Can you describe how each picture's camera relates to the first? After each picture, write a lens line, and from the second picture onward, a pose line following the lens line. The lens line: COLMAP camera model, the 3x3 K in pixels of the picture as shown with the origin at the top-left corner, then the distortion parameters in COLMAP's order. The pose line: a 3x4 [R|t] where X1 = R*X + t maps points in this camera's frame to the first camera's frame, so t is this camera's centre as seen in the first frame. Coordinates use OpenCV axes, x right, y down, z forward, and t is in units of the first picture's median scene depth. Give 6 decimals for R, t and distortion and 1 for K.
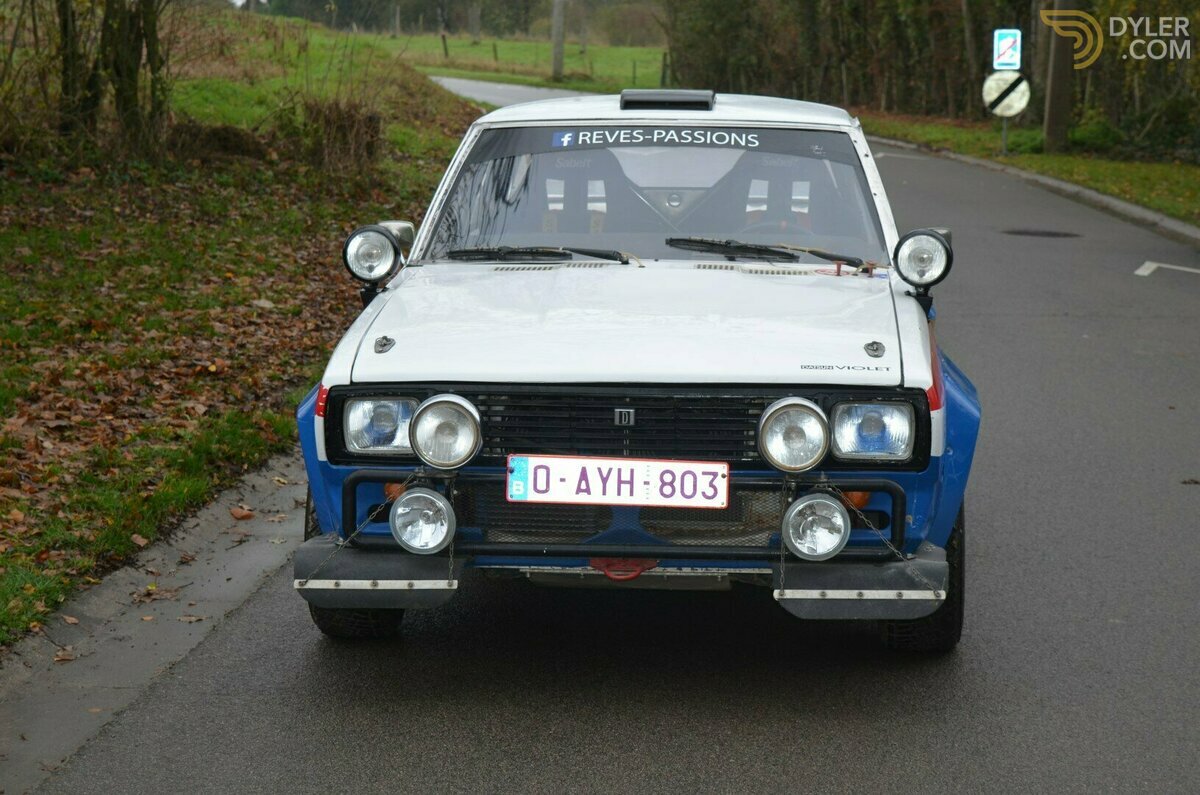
lens RADIAL K [[2591.3, 0, 598.9], [0, 2591.3, 398.3], [0, 0, 1]] dist [0.096051, 0.000000]
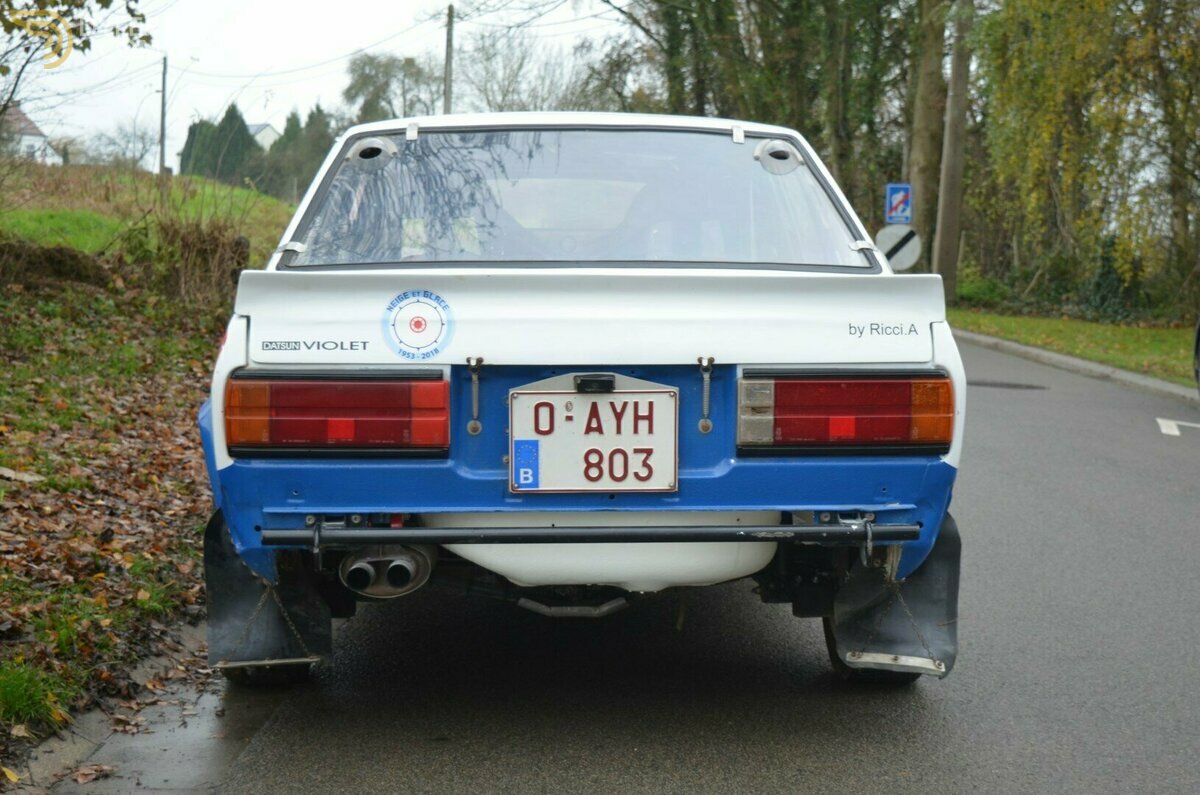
lens RADIAL K [[2091.1, 0, 601.8], [0, 2091.1, 396.7], [0, 0, 1]] dist [0.023375, 0.000000]
pose [[0.997818, 0.008645, 0.065451, -0.014183], [-0.004742, 0.998214, -0.059558, -0.018135], [-0.065849, 0.059118, 0.996077, 0.332951]]
